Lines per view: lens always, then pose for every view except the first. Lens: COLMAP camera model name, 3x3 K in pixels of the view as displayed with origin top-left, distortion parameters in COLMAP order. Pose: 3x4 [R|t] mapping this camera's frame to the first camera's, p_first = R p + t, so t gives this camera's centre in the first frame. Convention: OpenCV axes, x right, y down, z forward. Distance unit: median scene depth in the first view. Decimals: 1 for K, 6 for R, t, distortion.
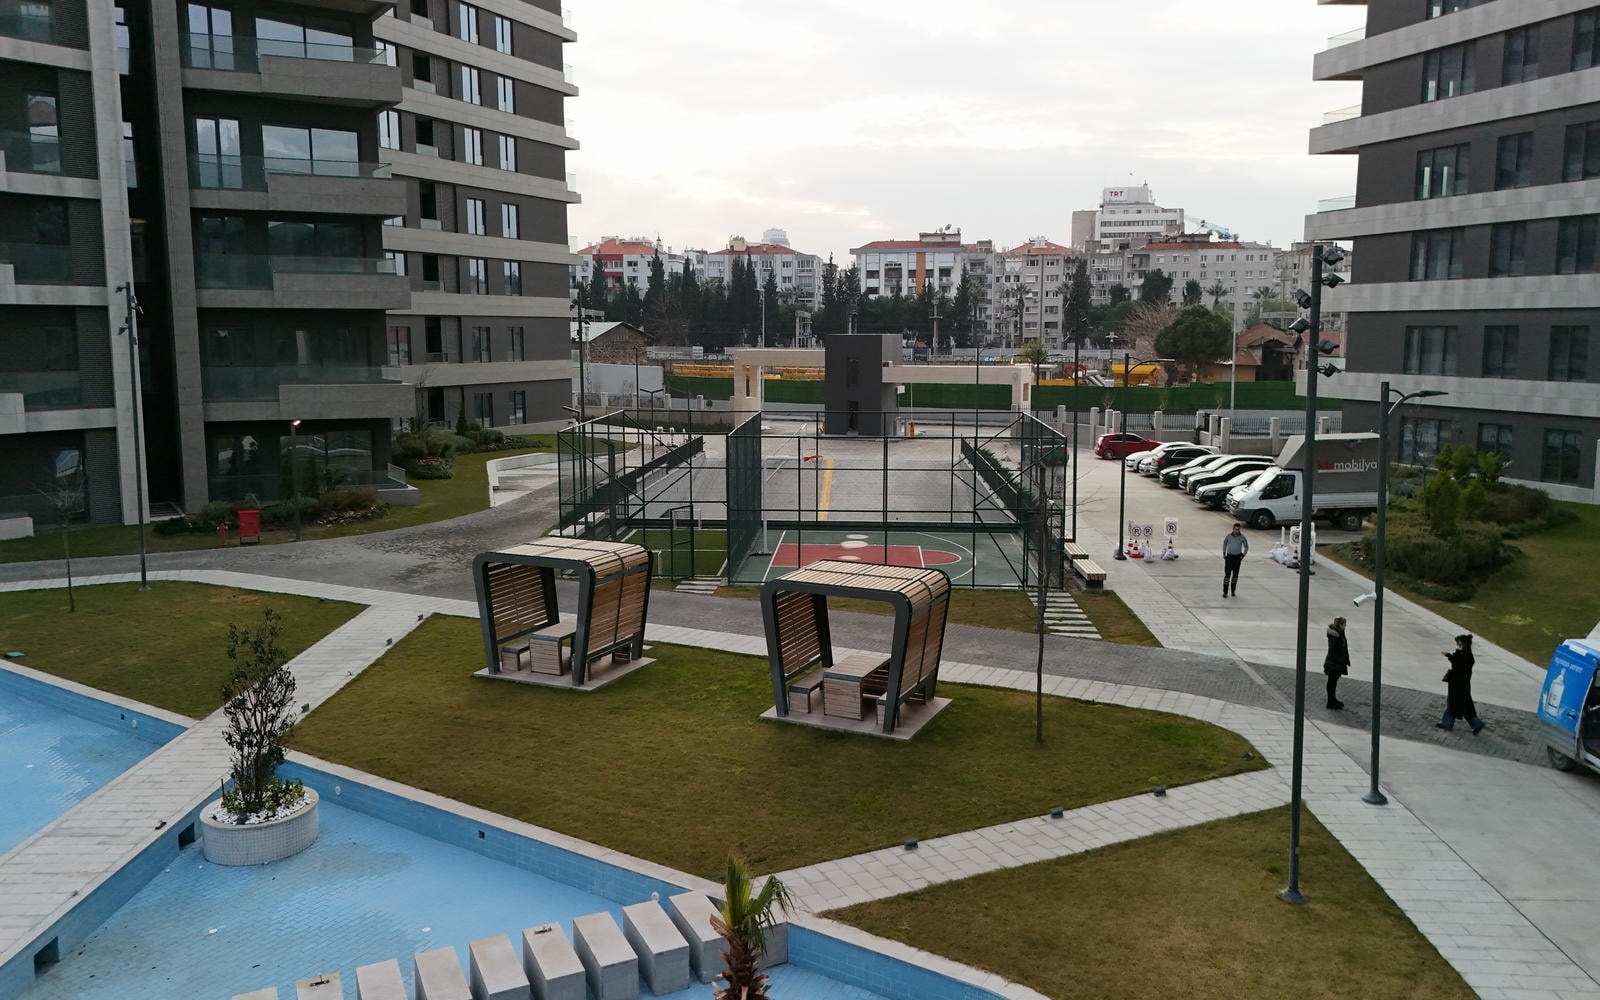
lens RADIAL K [[1168.2, 0, 800.8], [0, 1168.2, 466.2], [0, 0, 1]] dist [0.087727, -0.082622]
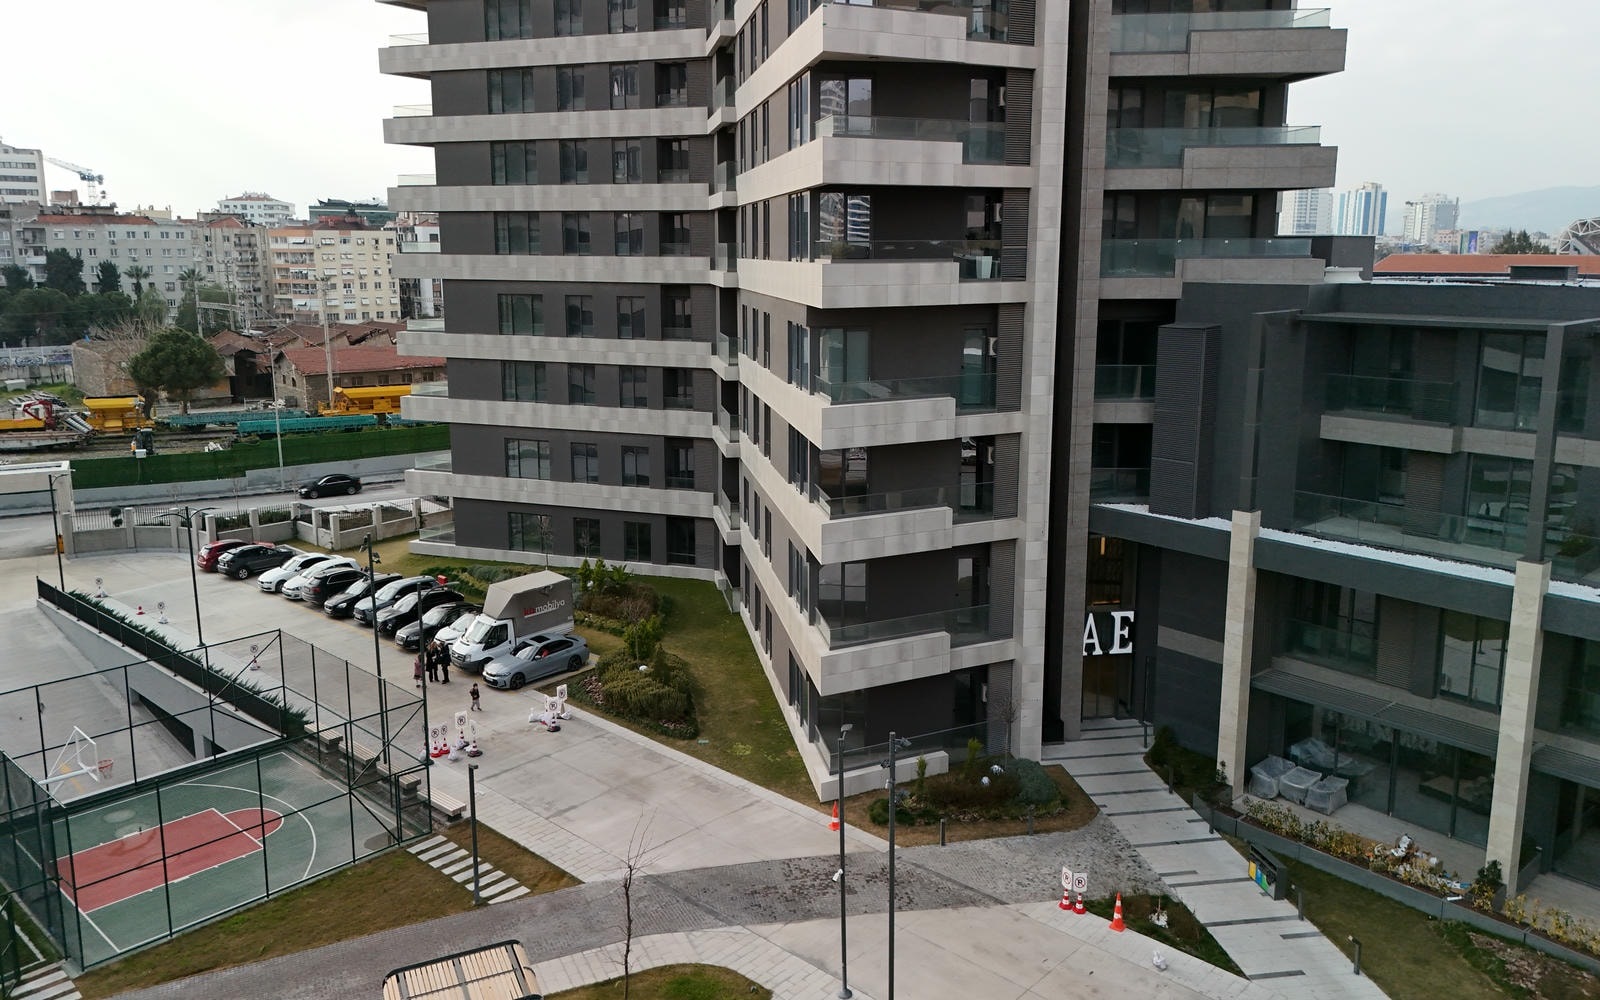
lens RADIAL K [[1177.8, 0, 801.3], [0, 1177.8, 454.5], [0, 0, 1]] dist [0.065786, -0.051872]
pose [[0.627008, -0.131708, 0.767799, -0.248802], [0.089204, 0.991260, 0.097194, -0.218238], [-0.773889, 0.007549, 0.633276, 0.021810]]
